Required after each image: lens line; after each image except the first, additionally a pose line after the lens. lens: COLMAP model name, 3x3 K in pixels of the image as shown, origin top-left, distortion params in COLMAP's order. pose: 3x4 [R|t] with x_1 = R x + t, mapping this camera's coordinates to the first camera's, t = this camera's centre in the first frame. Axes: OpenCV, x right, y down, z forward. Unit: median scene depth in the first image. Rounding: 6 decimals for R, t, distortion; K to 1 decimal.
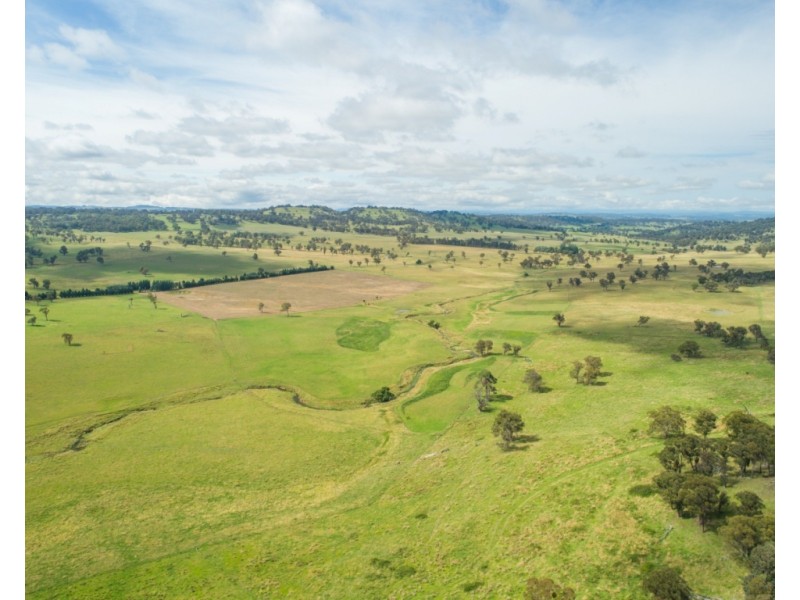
lens RADIAL K [[623.5, 0, 400.0], [0, 623.5, 300.0], [0, 0, 1]] dist [-0.001693, 0.076525]
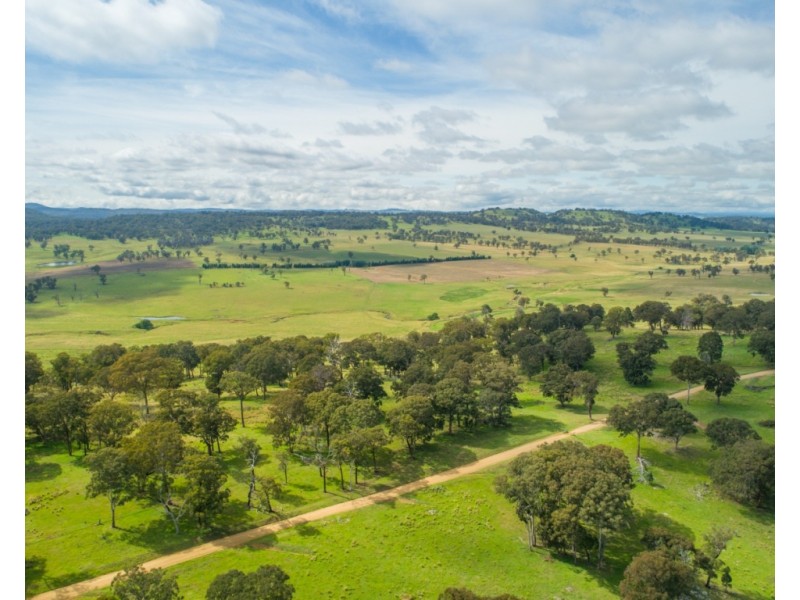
lens RADIAL K [[623.5, 0, 400.0], [0, 623.5, 300.0], [0, 0, 1]] dist [-0.001693, 0.076525]
pose [[0.926946, 0.049472, -0.371919, 0.124874], [-0.051079, 0.998679, 0.005537, 0.023352], [0.371701, 0.013865, 0.928249, -0.151603]]
